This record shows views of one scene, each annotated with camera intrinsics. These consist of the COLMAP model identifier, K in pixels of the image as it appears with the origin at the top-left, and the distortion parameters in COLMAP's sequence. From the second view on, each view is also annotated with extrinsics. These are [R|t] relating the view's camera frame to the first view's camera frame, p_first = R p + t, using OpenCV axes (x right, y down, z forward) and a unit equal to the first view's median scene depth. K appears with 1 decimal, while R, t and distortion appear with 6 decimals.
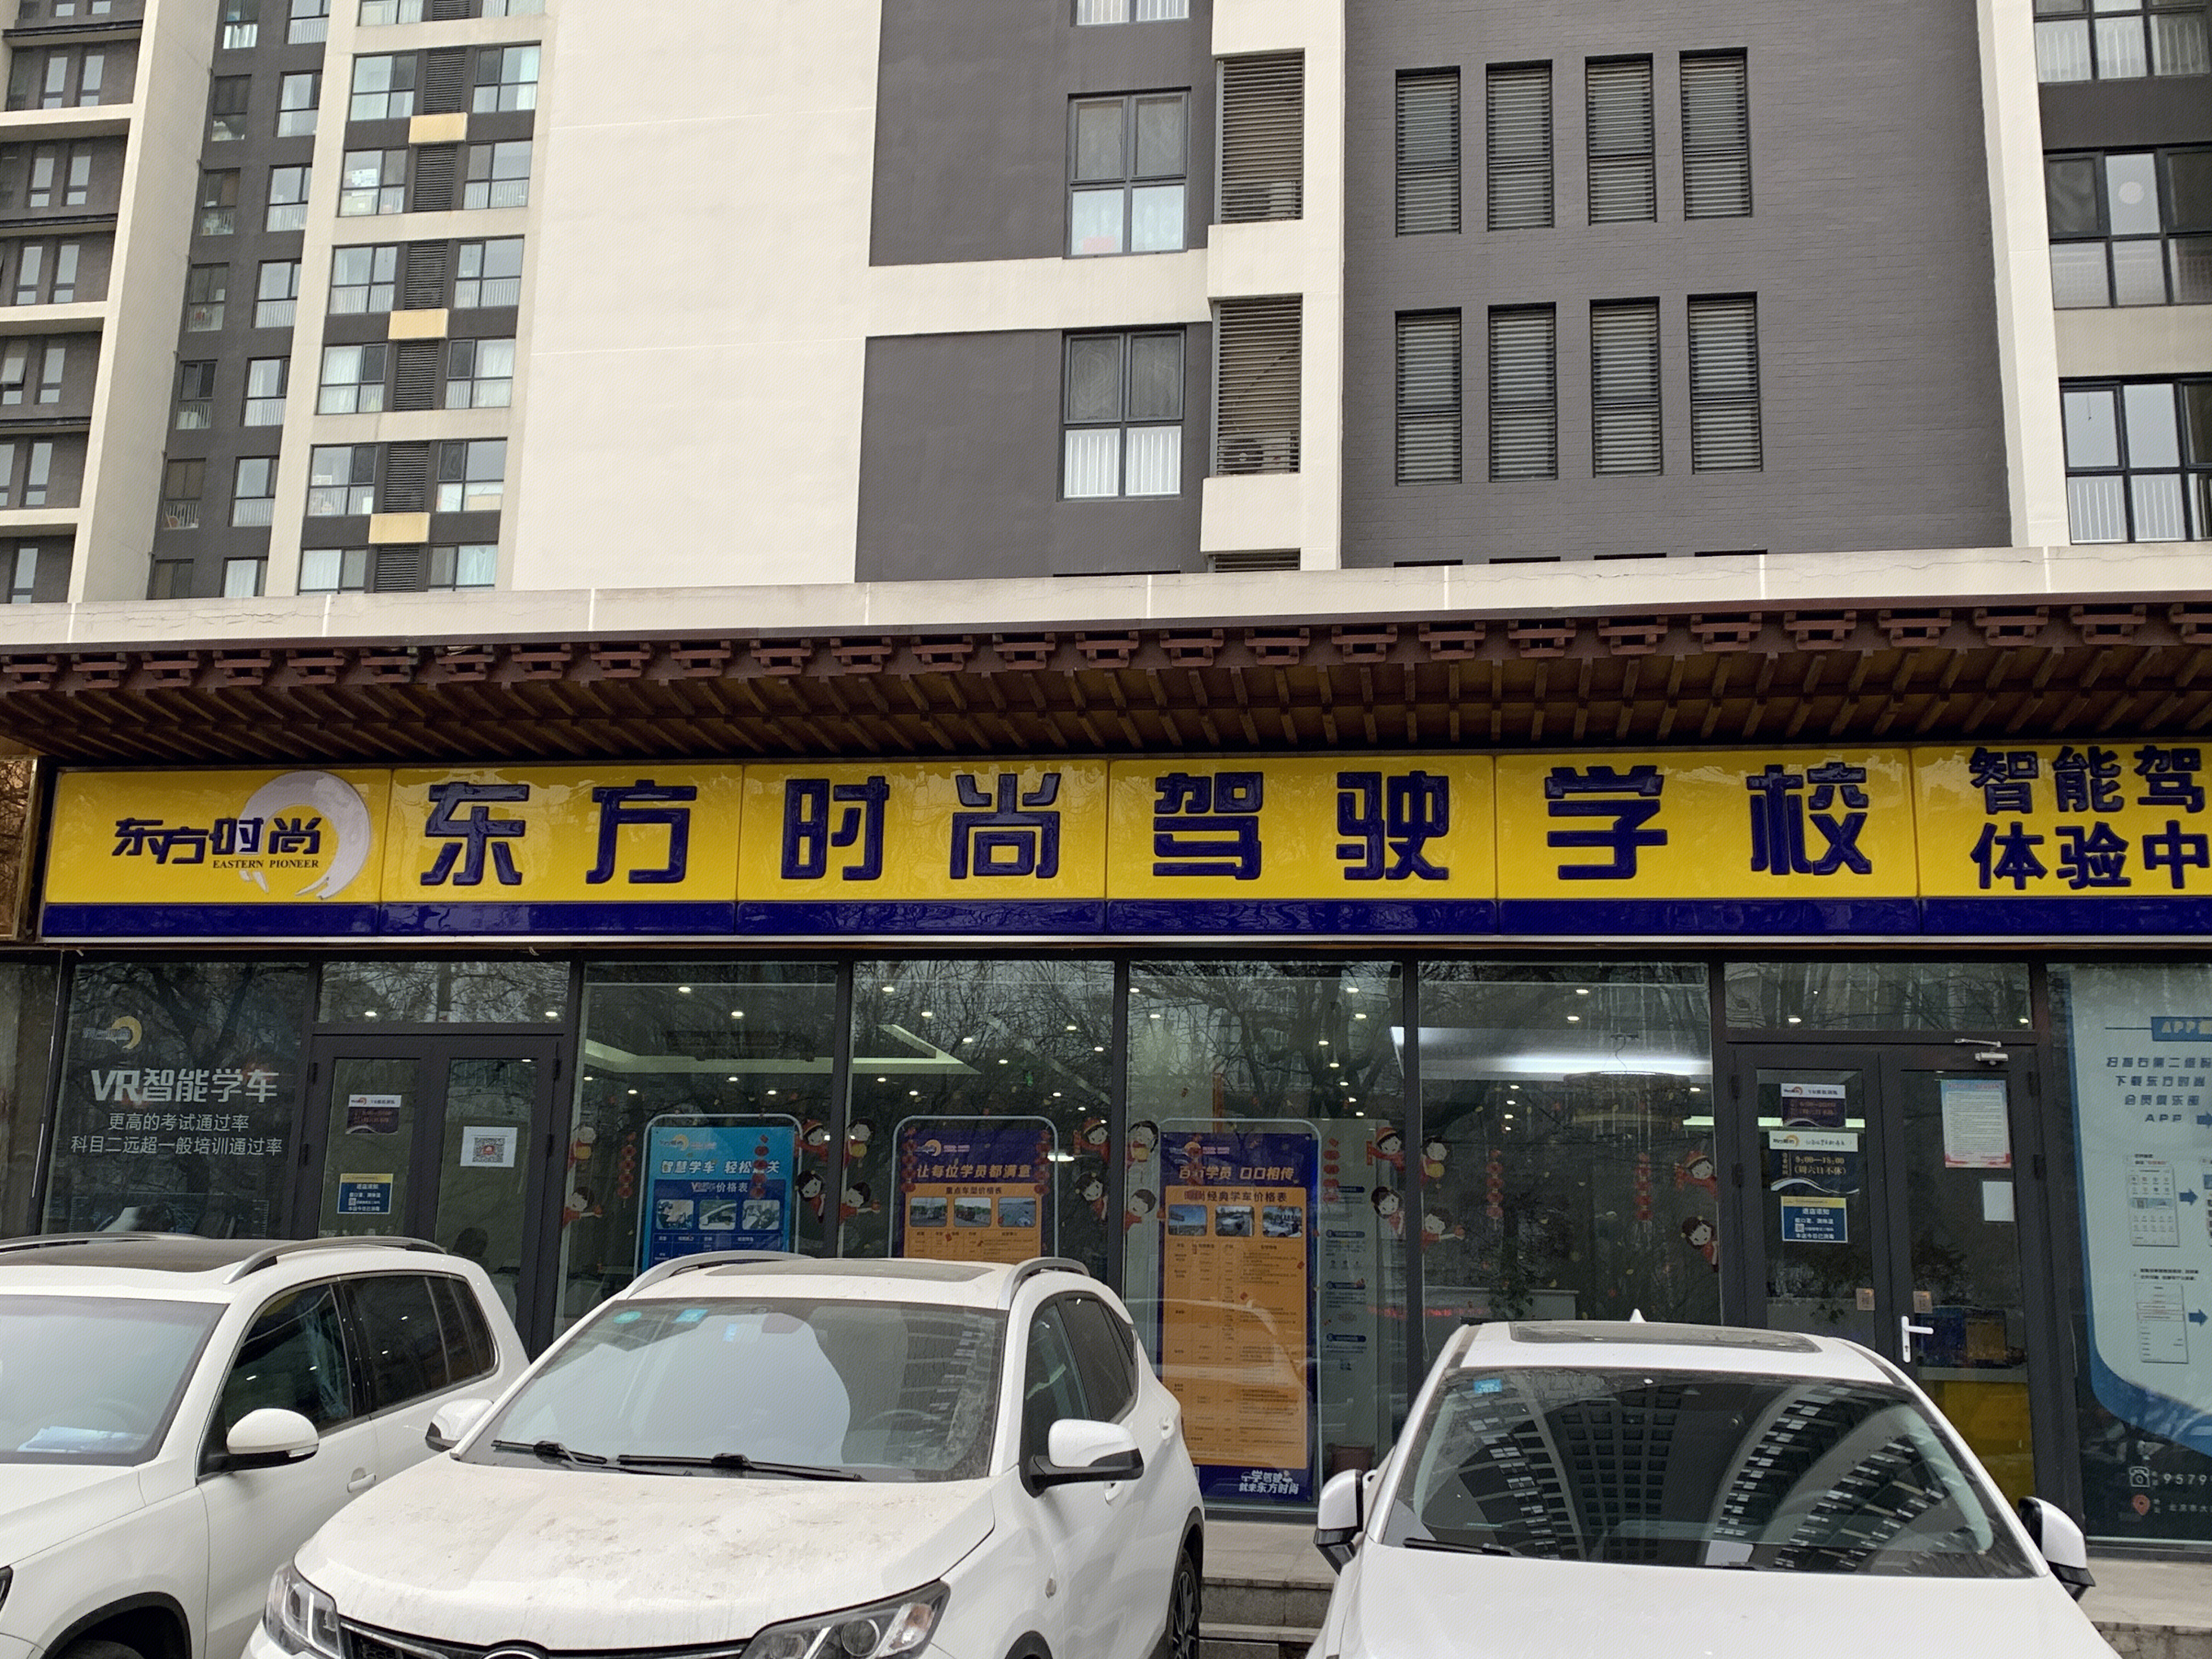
lens RADIAL K [[2252.1, 0, 1106.0], [0, 2252.1, 829.5], [0, 0, 1]] dist [0.107894, -0.242561]
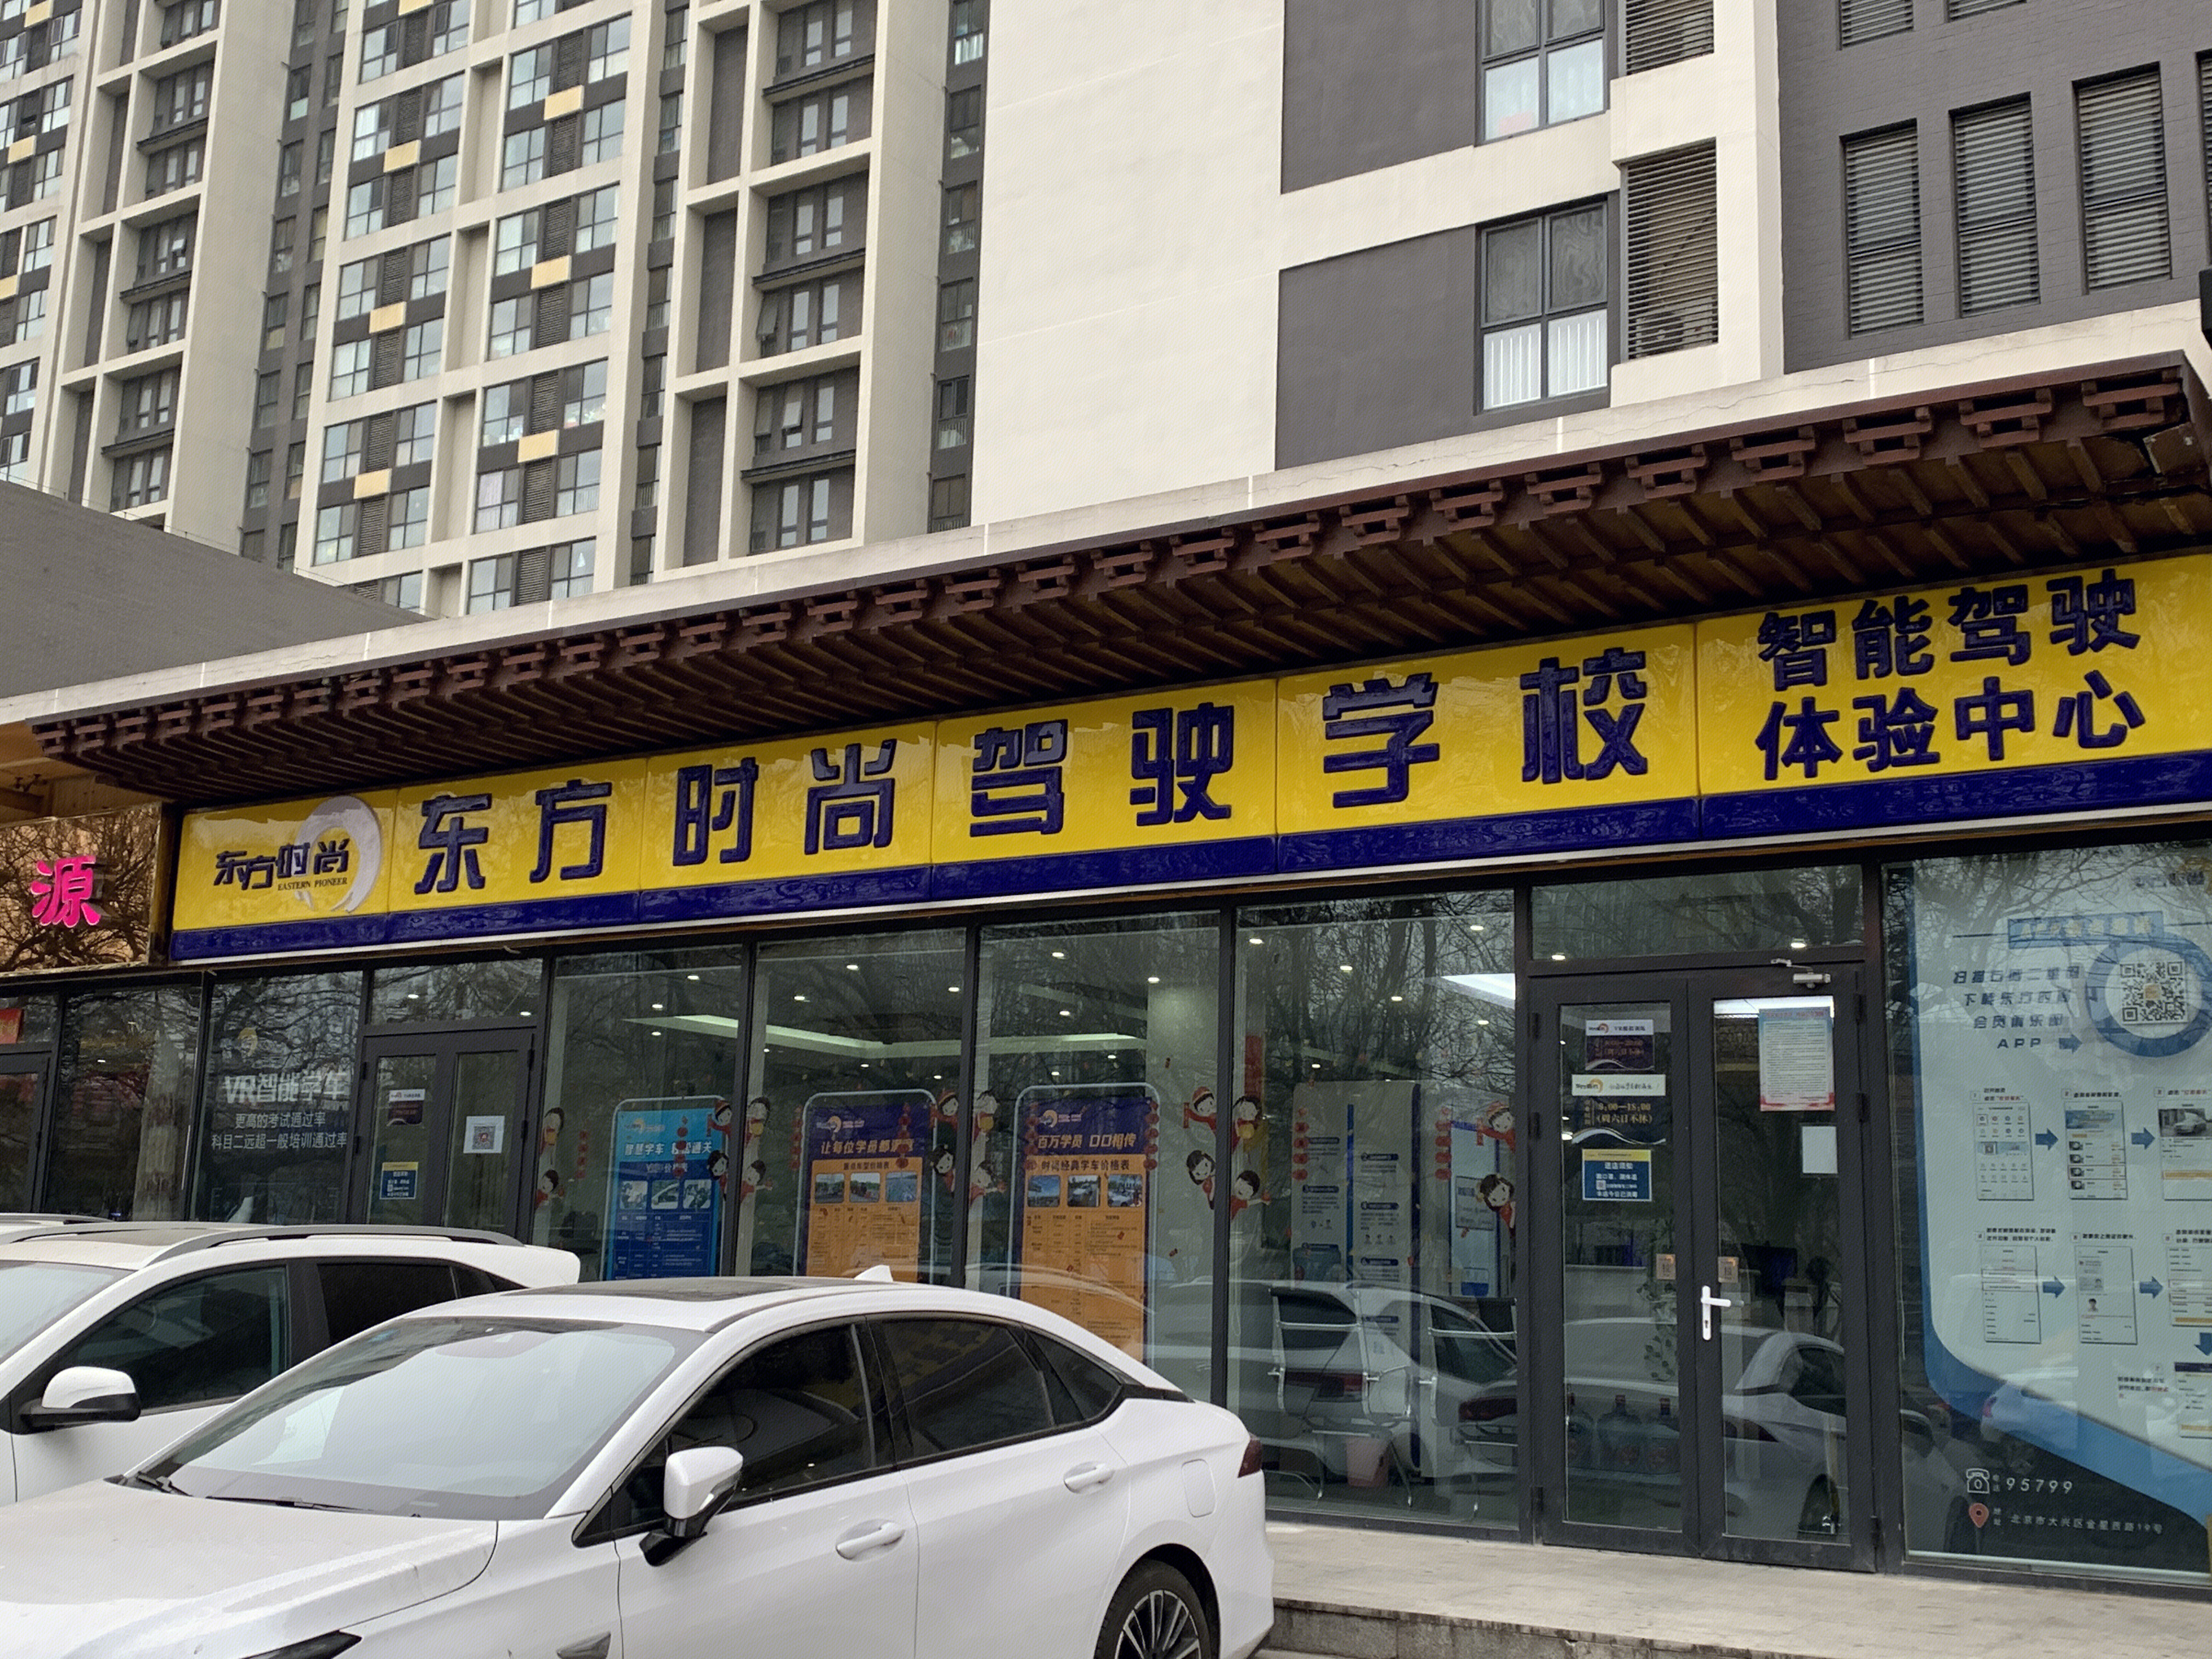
lens RADIAL K [[2443.1, 0, 1106.0], [0, 2443.1, 829.5], [0, 0, 1]] dist [0.154219, -0.480549]
pose [[0.913882, -0.076071, -0.398789, 0.477826], [0.081712, 0.996652, -0.002861, 0.024402], [0.397672, -0.029971, 0.917038, 0.058637]]
